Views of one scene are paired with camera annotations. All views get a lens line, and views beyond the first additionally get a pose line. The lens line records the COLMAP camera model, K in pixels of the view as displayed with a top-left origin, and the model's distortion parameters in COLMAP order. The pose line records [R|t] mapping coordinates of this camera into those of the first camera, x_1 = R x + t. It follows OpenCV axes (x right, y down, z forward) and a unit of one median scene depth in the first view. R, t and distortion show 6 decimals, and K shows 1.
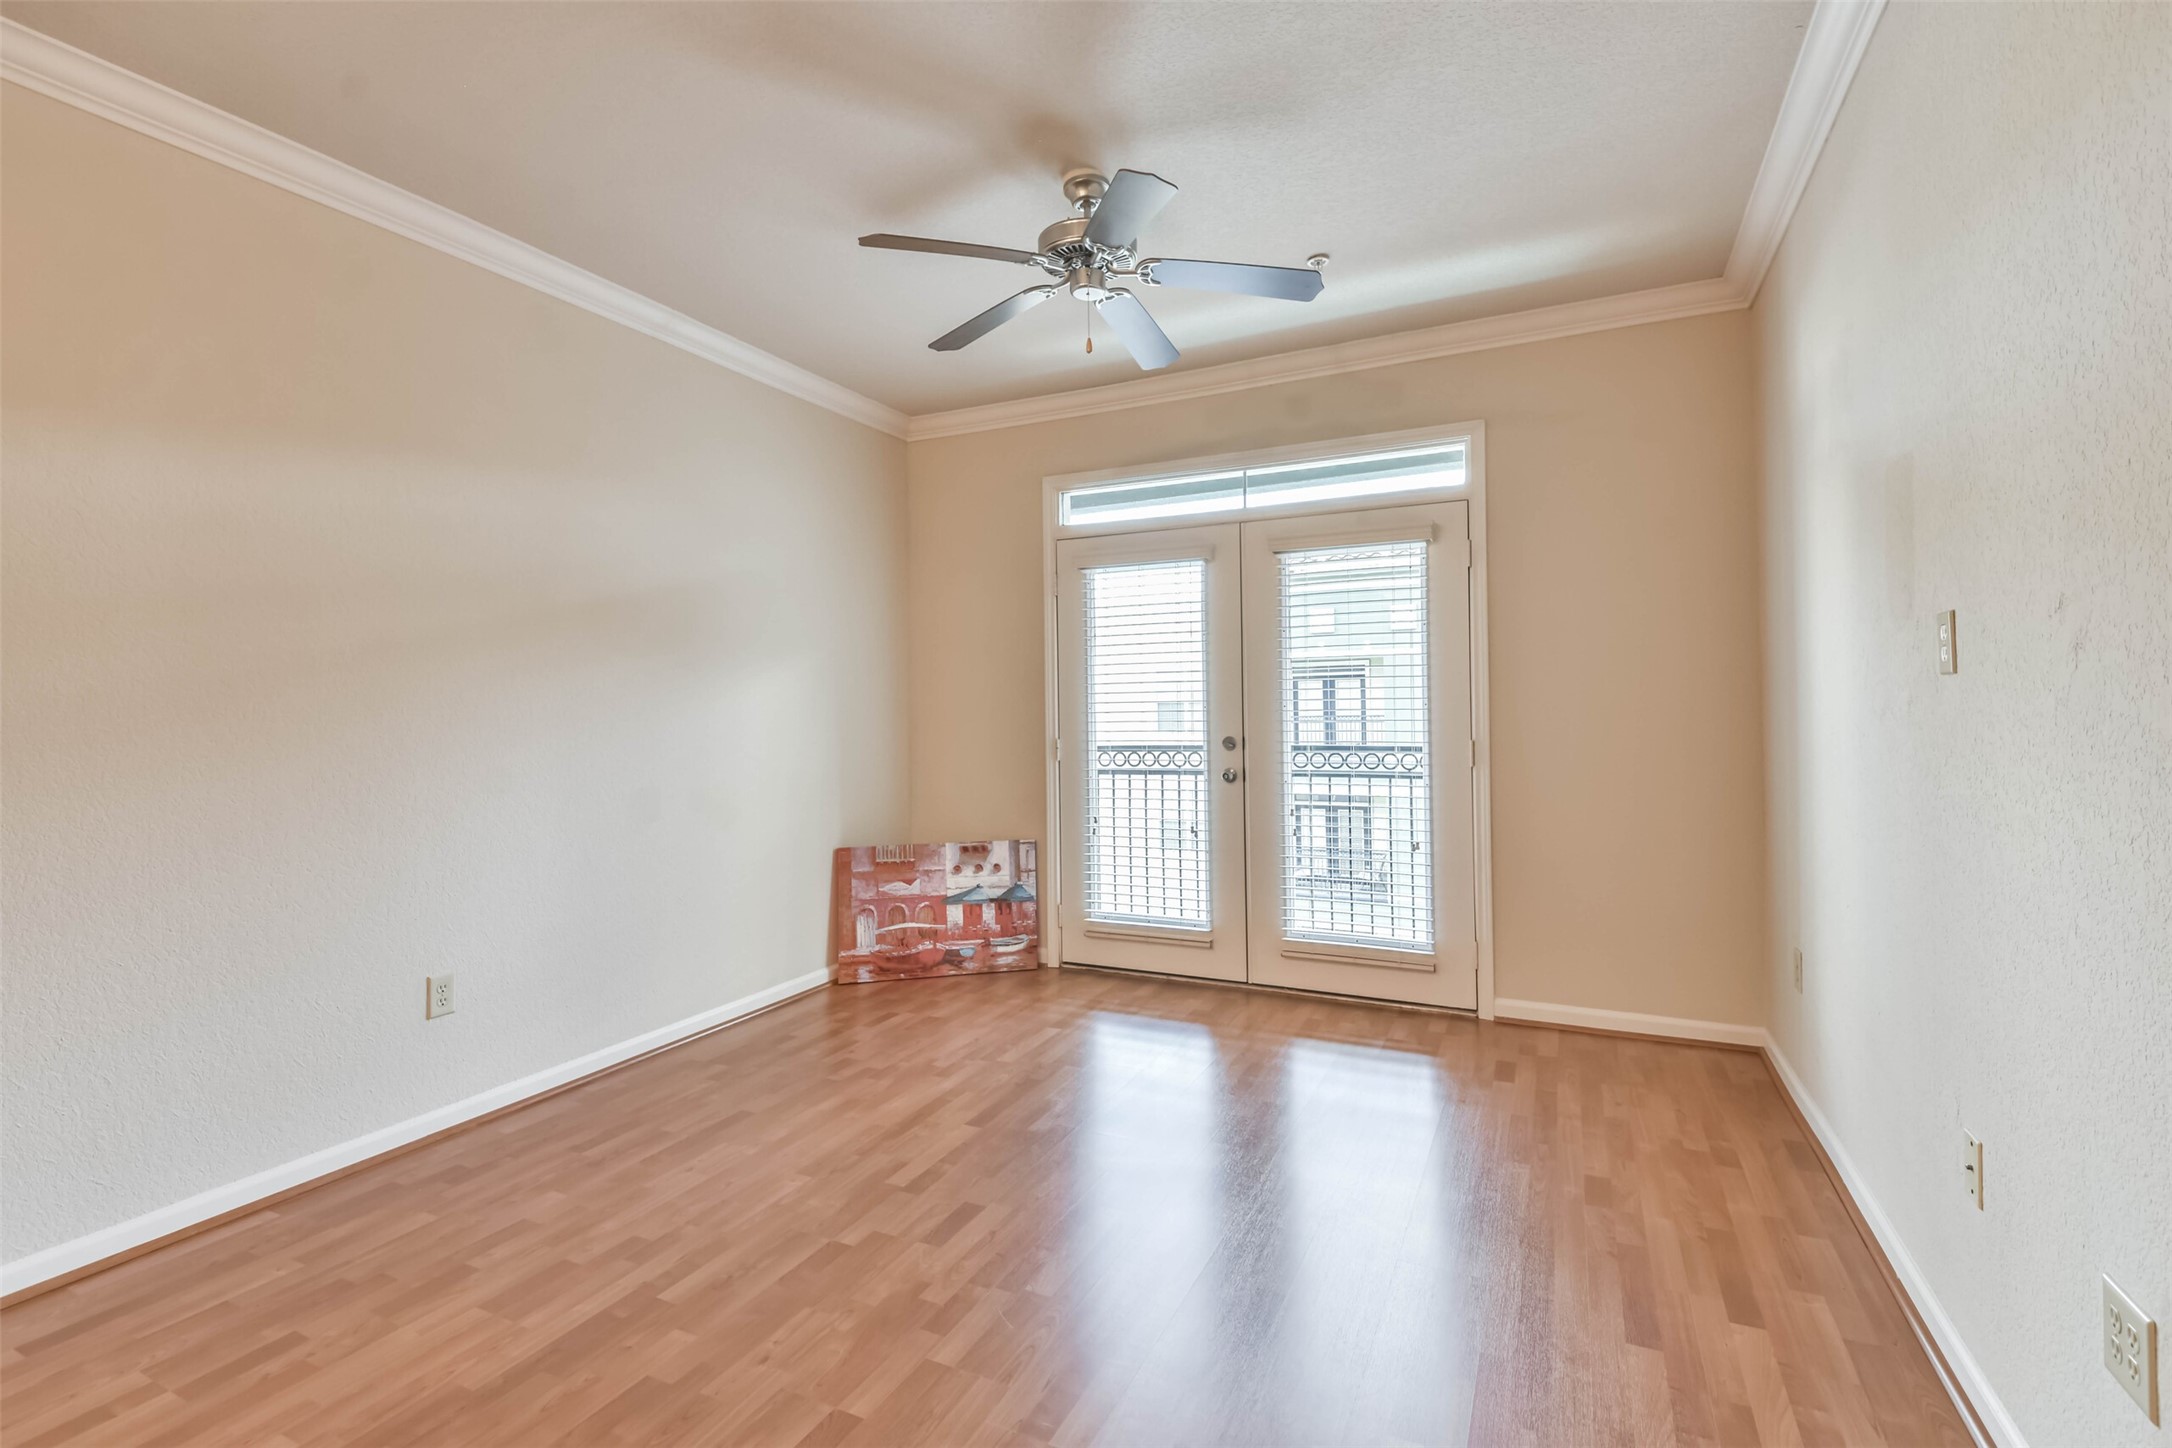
lens RADIAL K [[973.7, 0, 1091.6], [0, 973.7, 700.1], [0, 0, 1]] dist [0.032681, -0.028195]
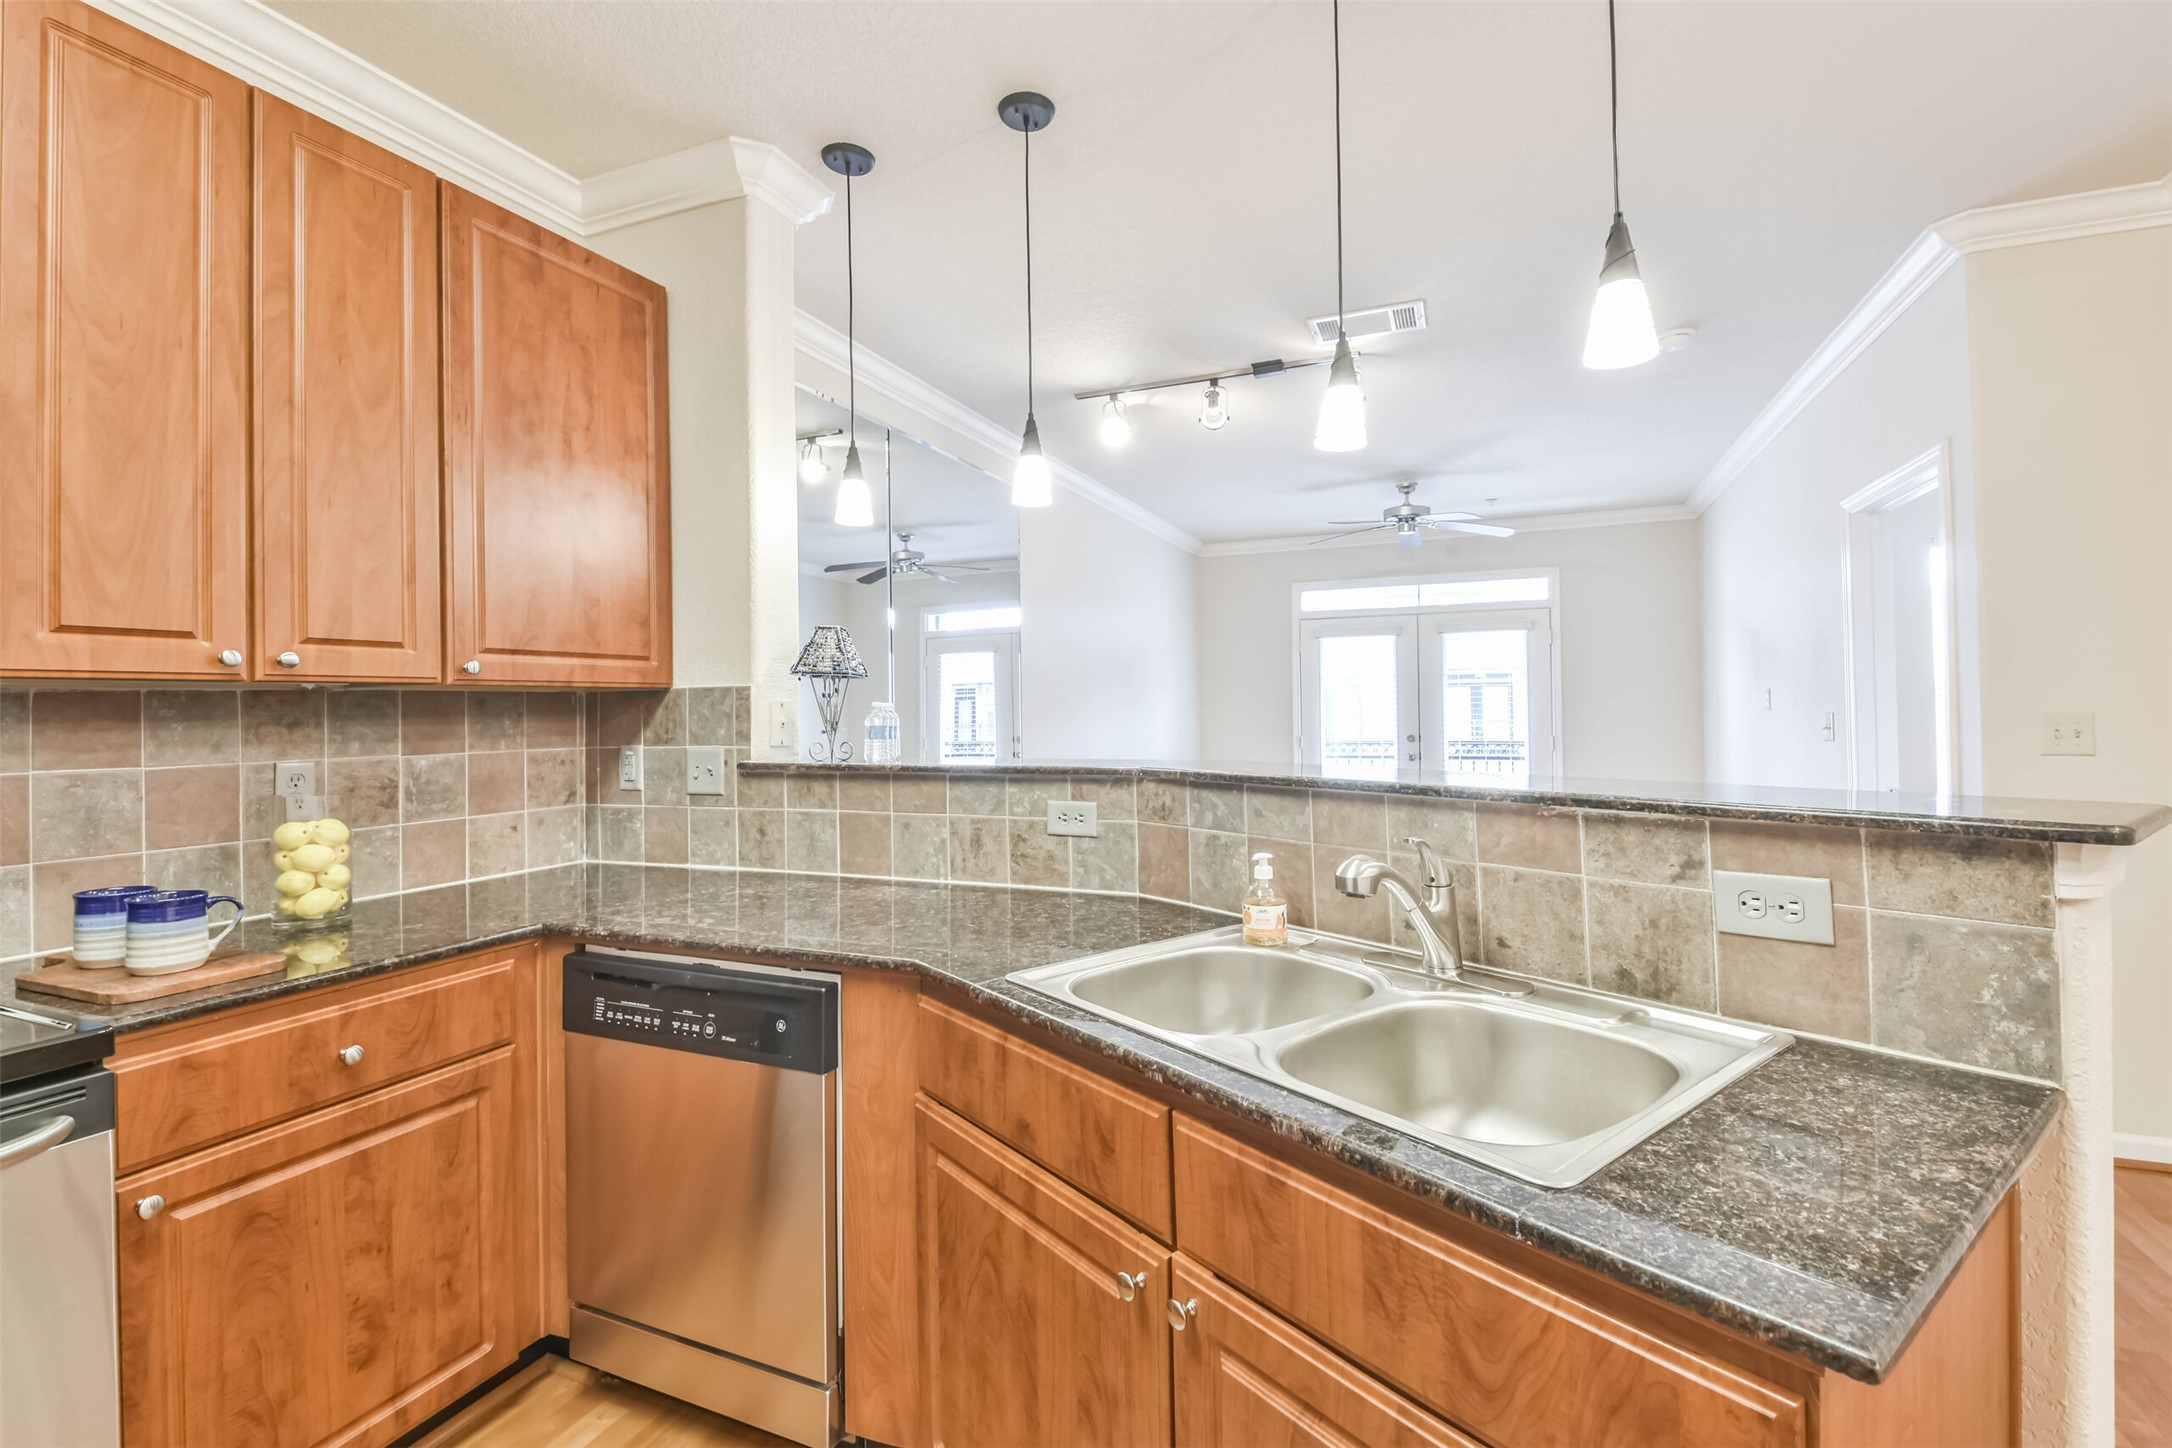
lens RADIAL K [[973.7, 0, 1091.6], [0, 973.7, 700.1], [0, 0, 1]] dist [0.032681, -0.028195]
pose [[0.998940, 0.001293, 0.046008, -0.521118], [-0.001350, 0.999998, 0.001216, -0.026548], [-0.046007, -0.001277, 0.998940, -0.753745]]
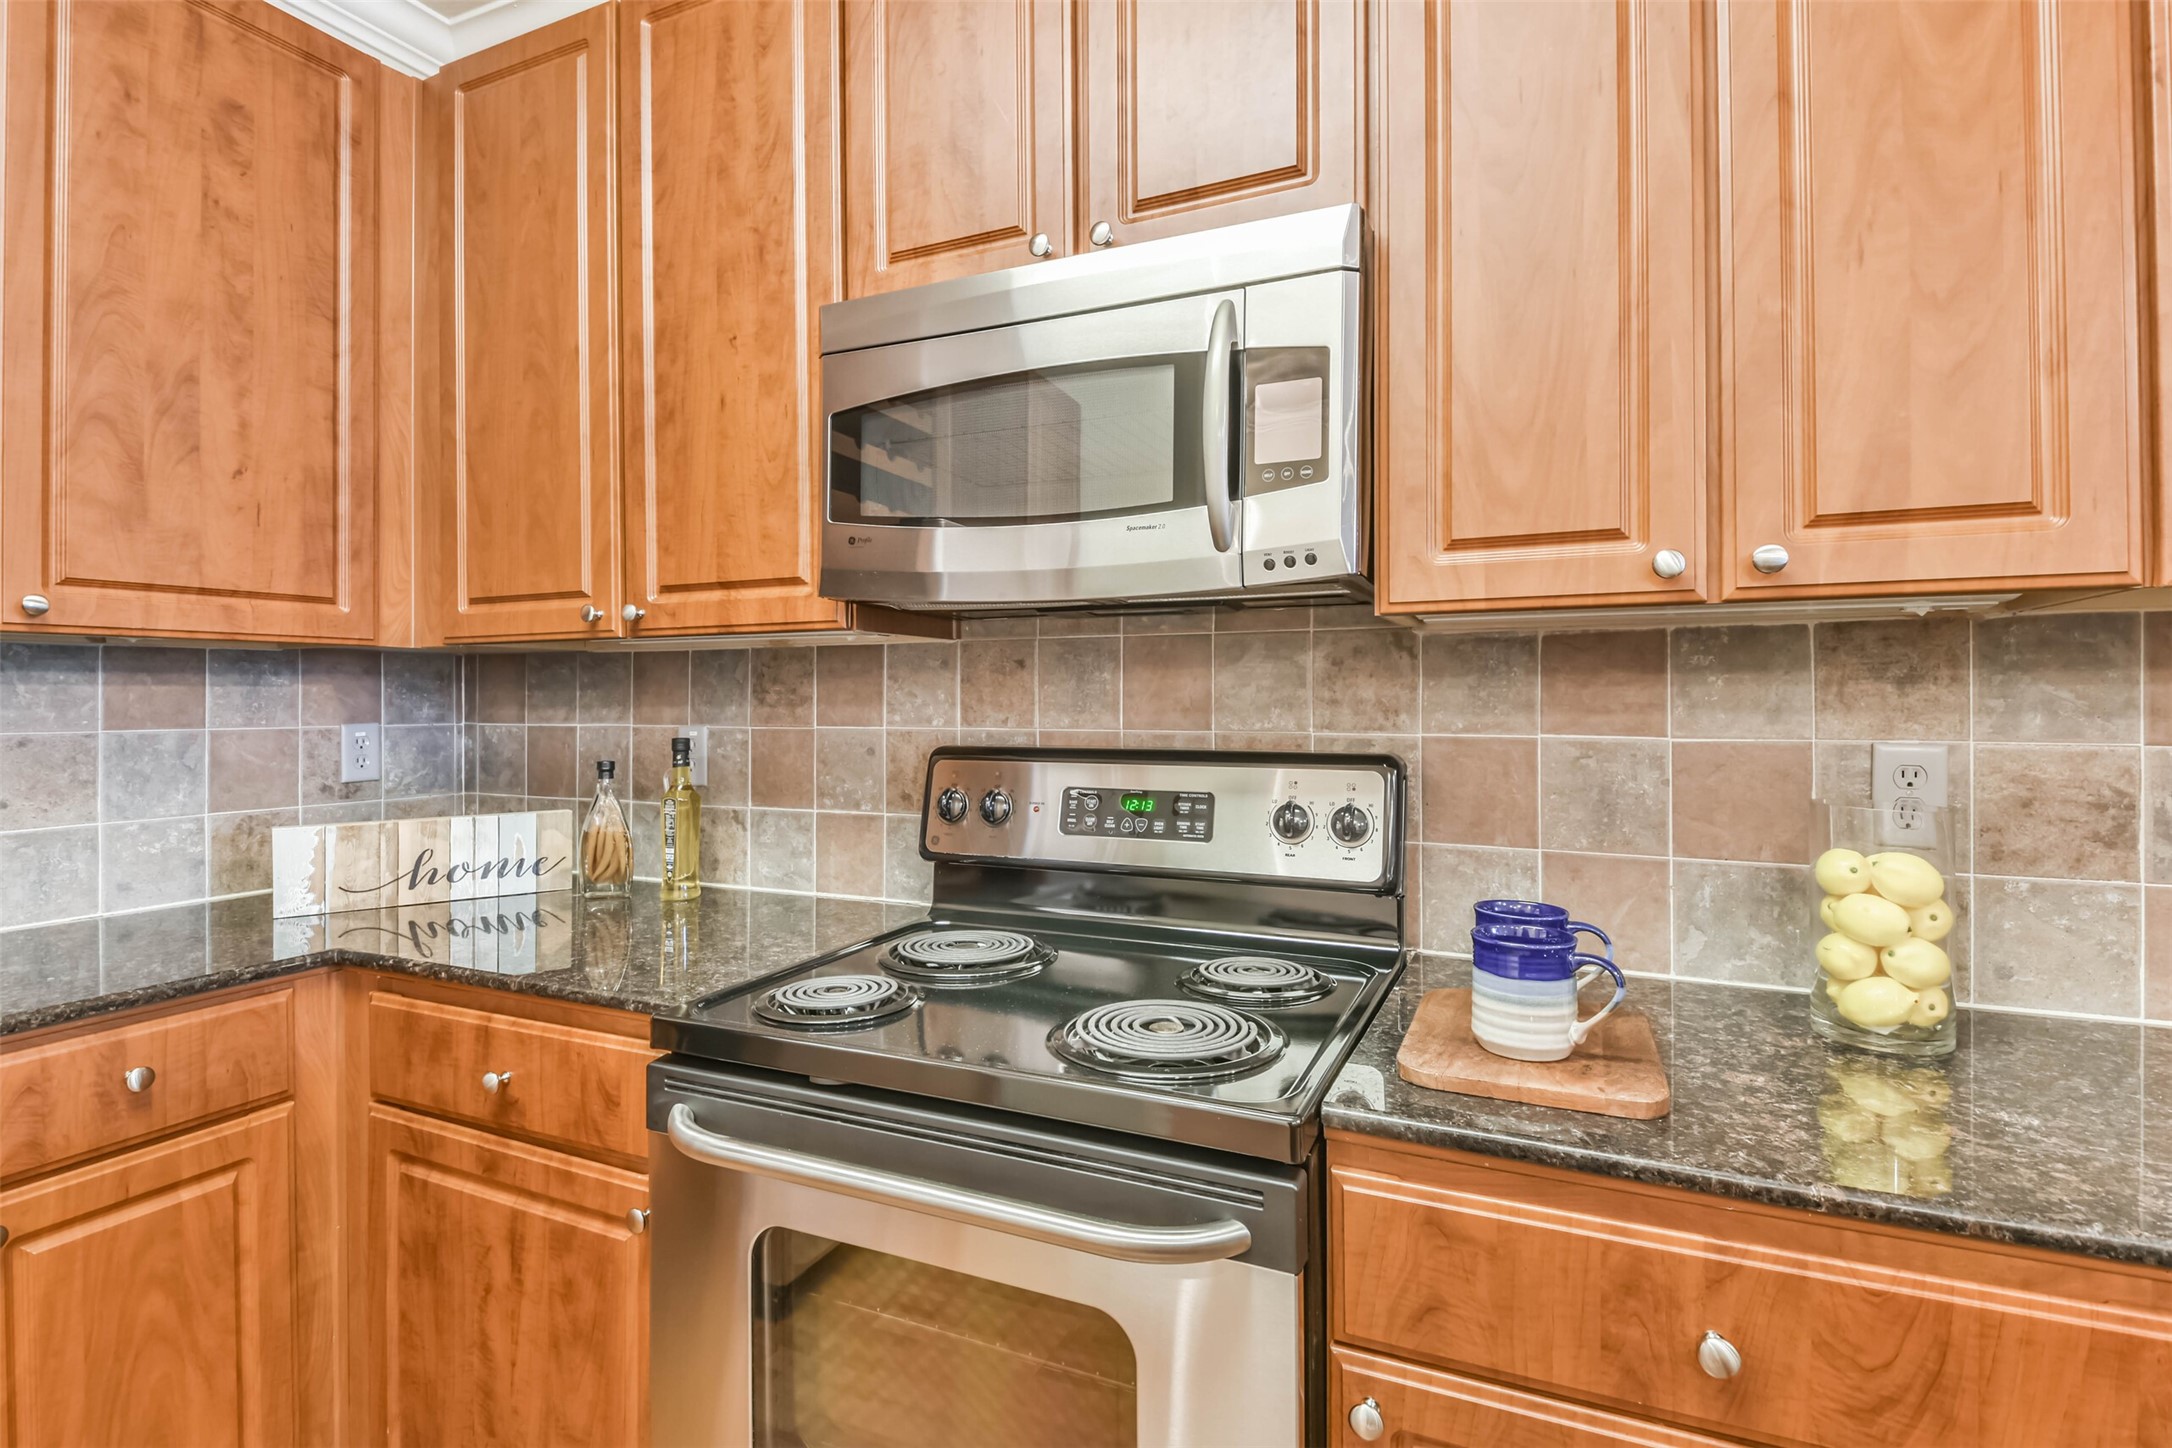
lens RADIAL K [[1051.9, 0, 1089.5], [0, 1051.9, 692.3], [0, 0, 1]] dist [0.031946, -0.025293]
pose [[0.010752, 0.011591, -0.999875, -0.589861], [0.012930, 0.999848, 0.011730, -0.016406], [0.999859, -0.013054, 0.010601, -0.494794]]
